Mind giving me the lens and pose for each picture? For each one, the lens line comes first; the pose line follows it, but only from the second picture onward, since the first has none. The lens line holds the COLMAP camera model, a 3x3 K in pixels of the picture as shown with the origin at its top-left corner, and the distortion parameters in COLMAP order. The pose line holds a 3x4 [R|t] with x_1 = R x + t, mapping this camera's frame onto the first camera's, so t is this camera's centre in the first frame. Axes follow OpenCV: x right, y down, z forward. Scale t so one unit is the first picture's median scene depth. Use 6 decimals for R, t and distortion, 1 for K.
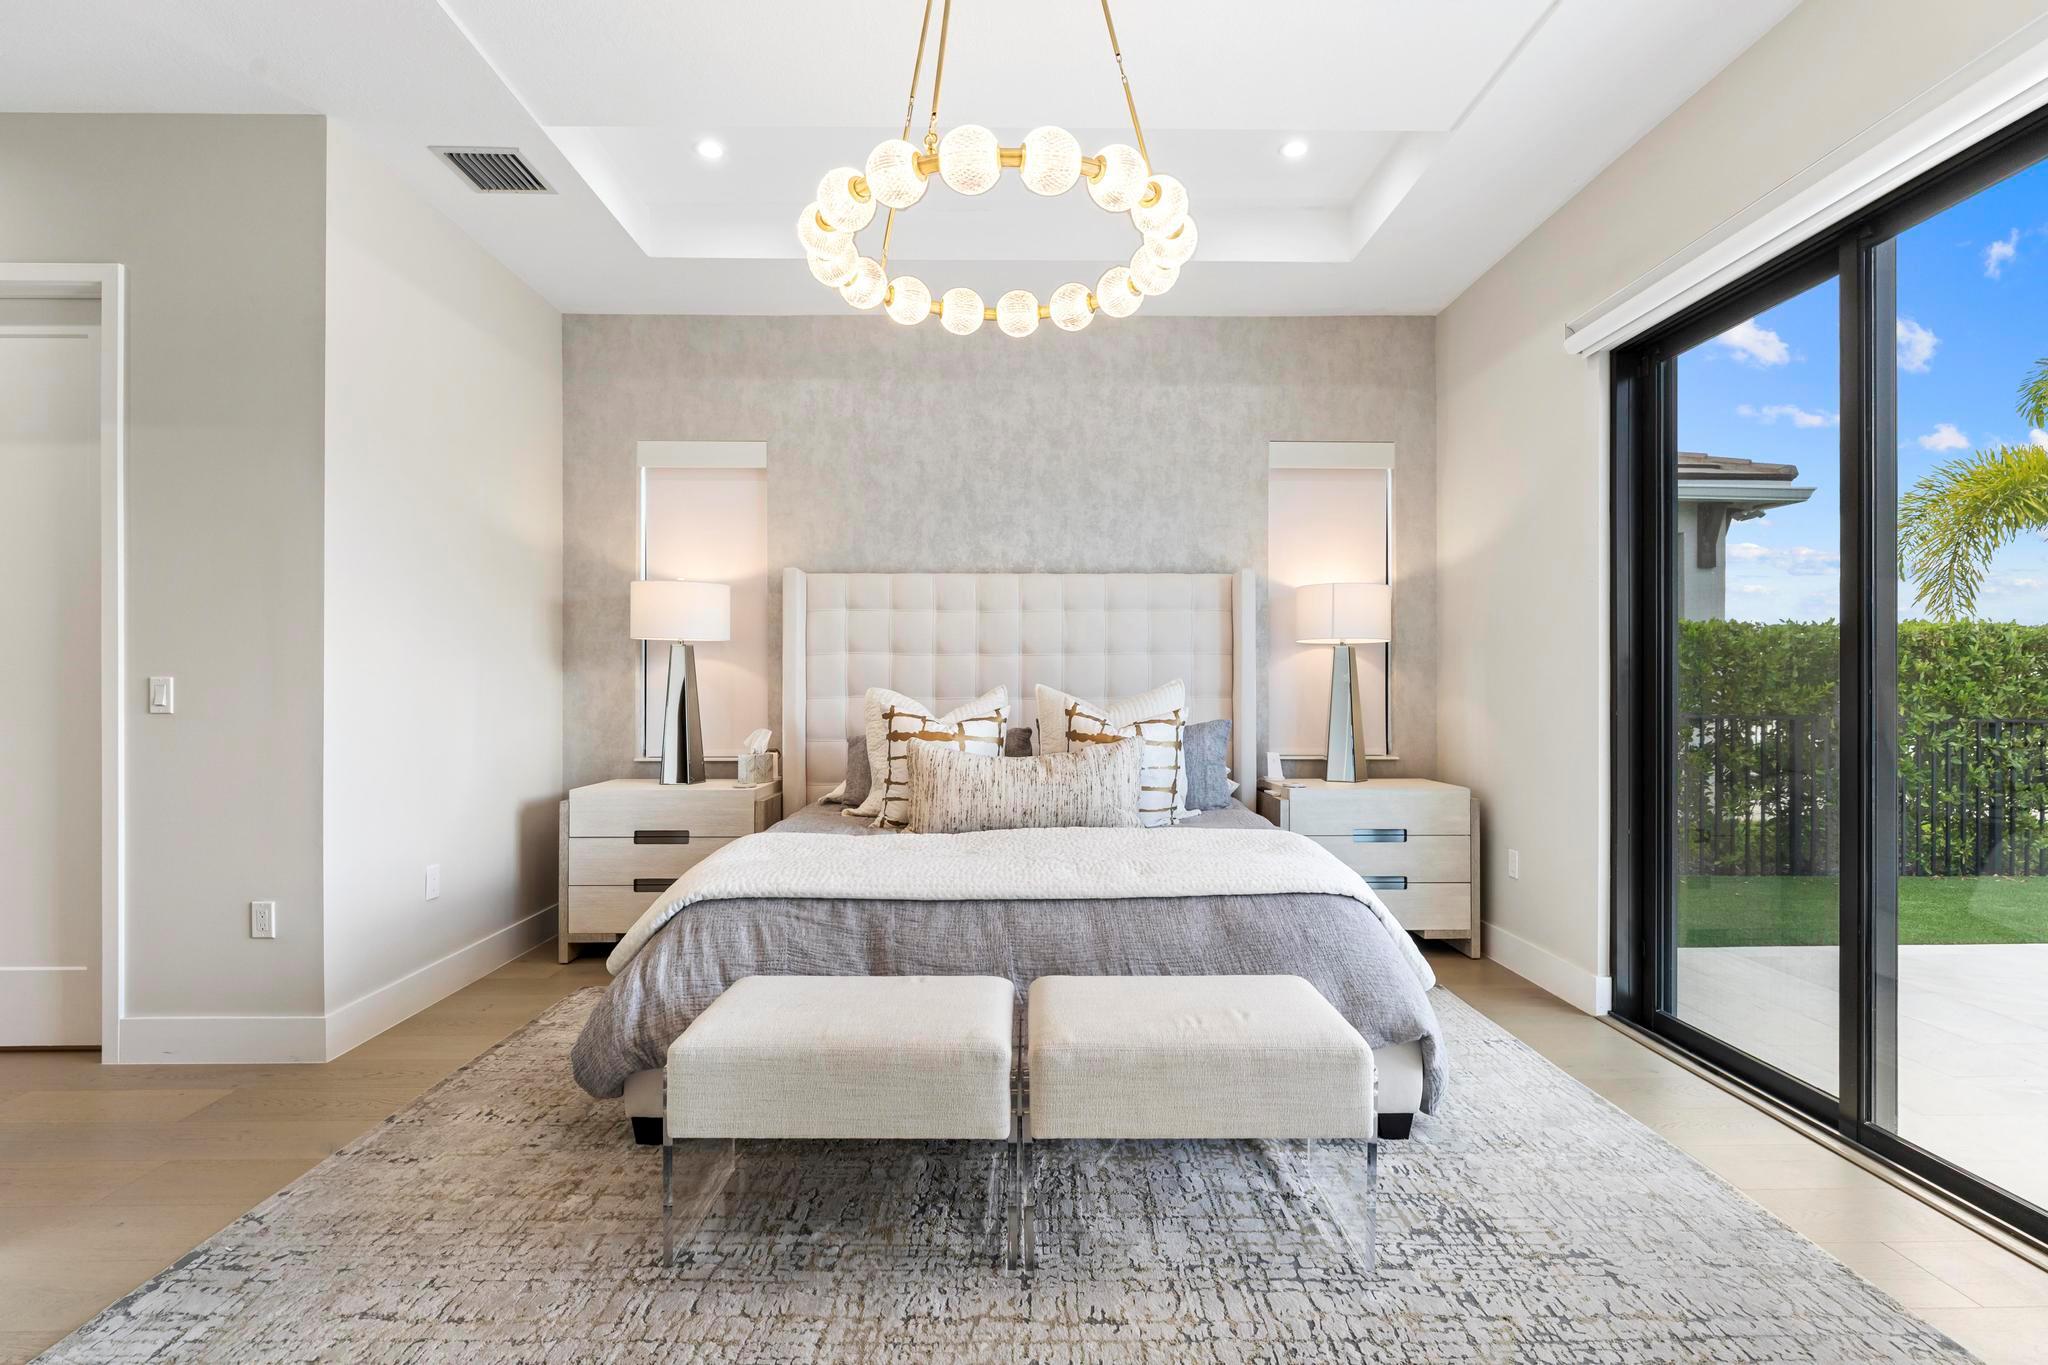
lens RADIAL K [[1024.3, 0, 1013.3], [0, 1024.3, 685.4], [0, 0, 1]] dist [0.001343, -0.001635]
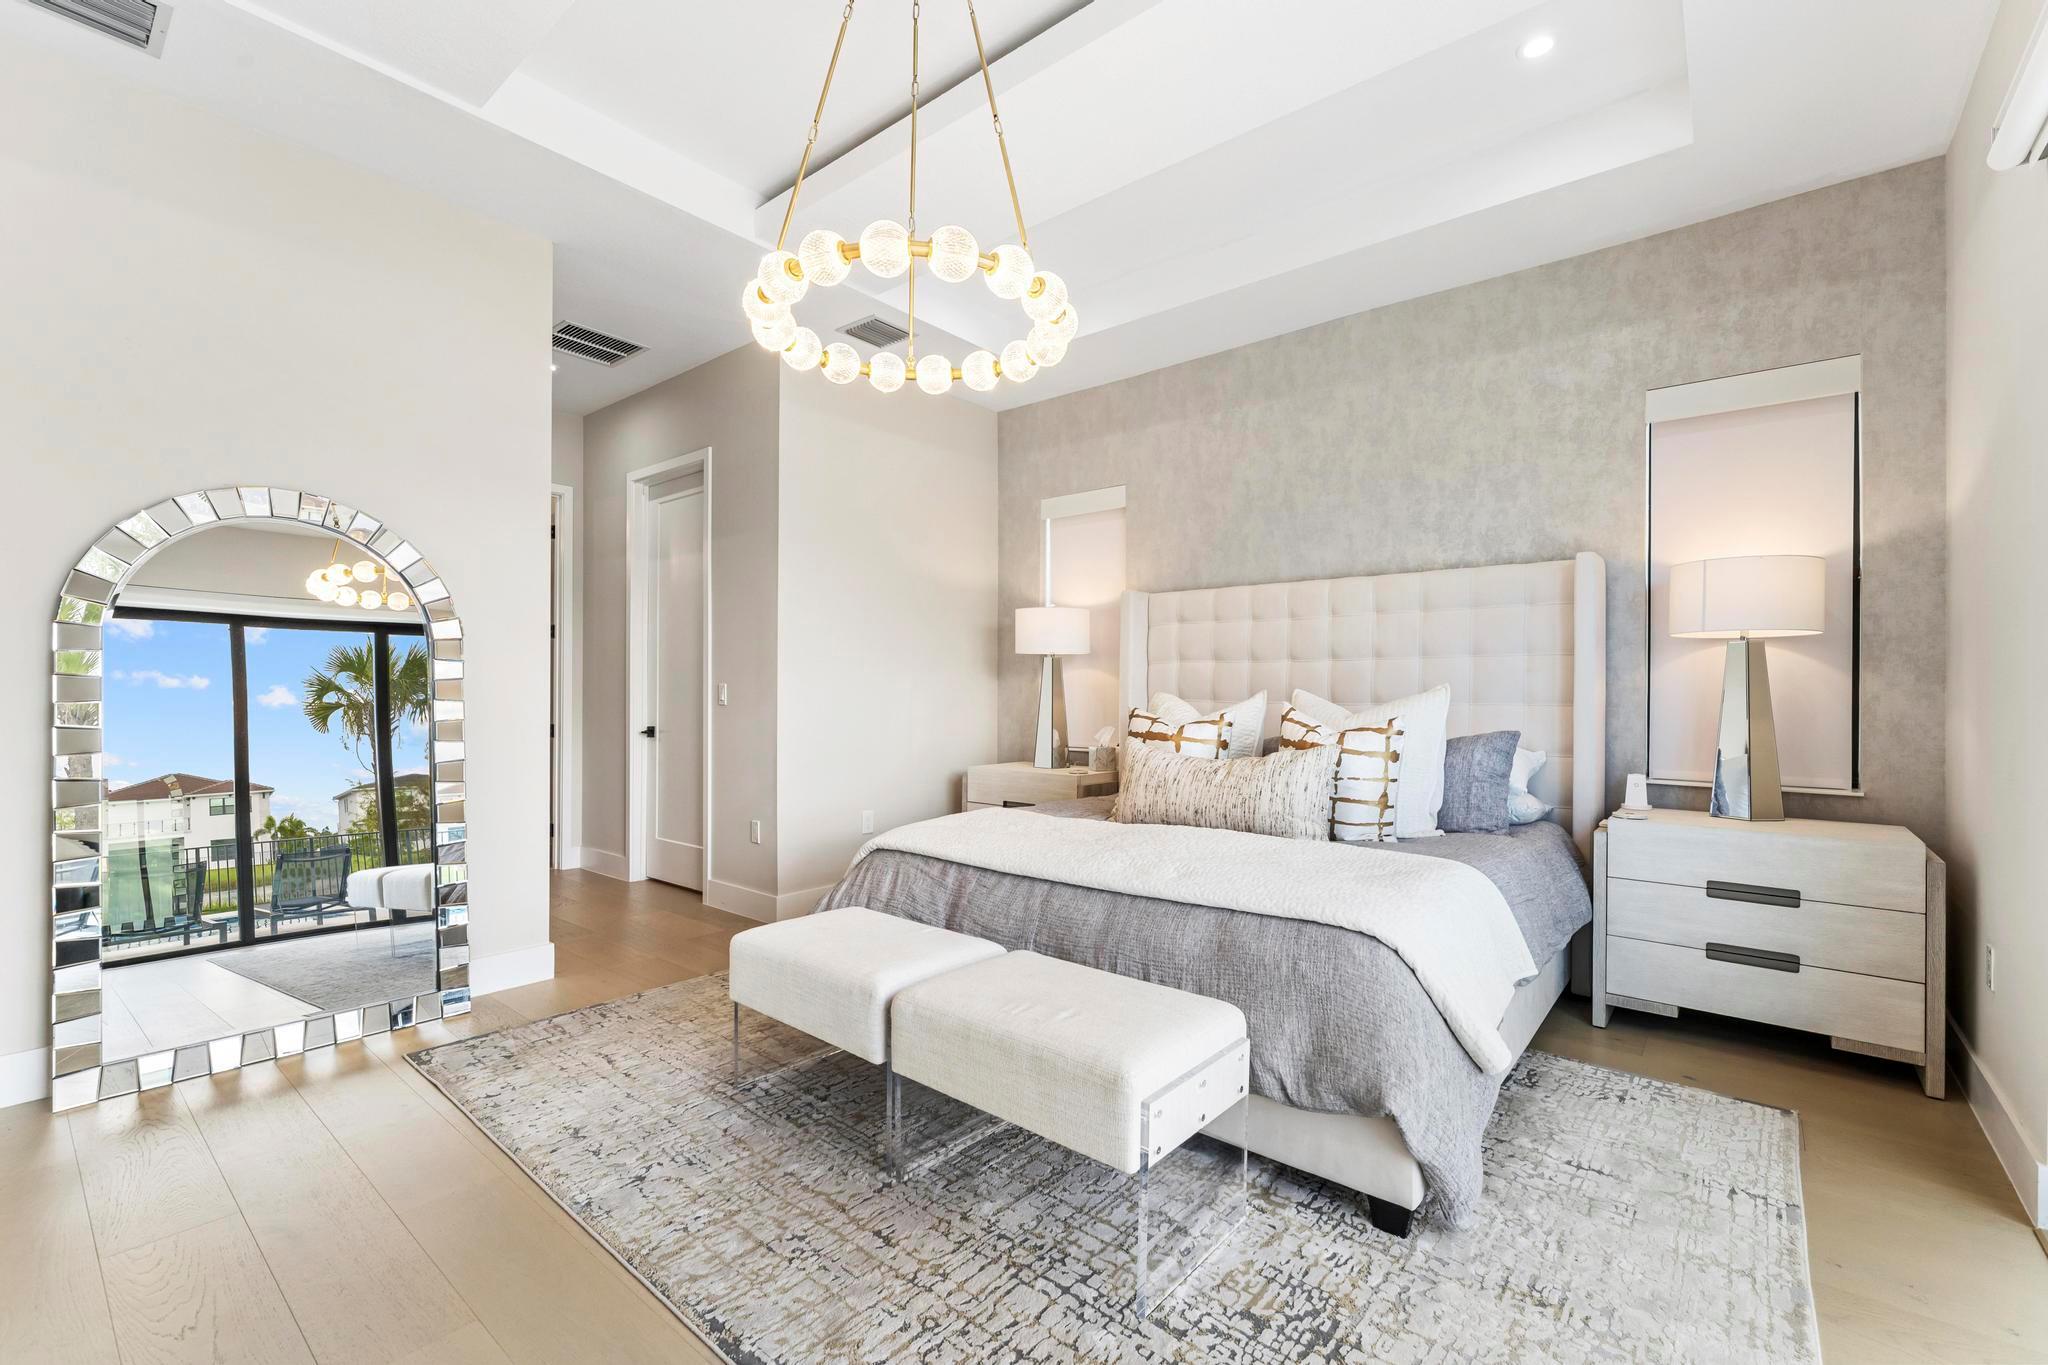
lens RADIAL K [[882.0, 0, 968.4], [0, 882.0, 689.3], [0, 0, 1]] dist [-0.001911, -0.000875]
pose [[0.742115, 0.002300, -0.670269, 0.320932], [-0.003878, 0.999992, -0.000862, 0.000511], [0.670262, 0.003239, 0.742118, 0.125510]]
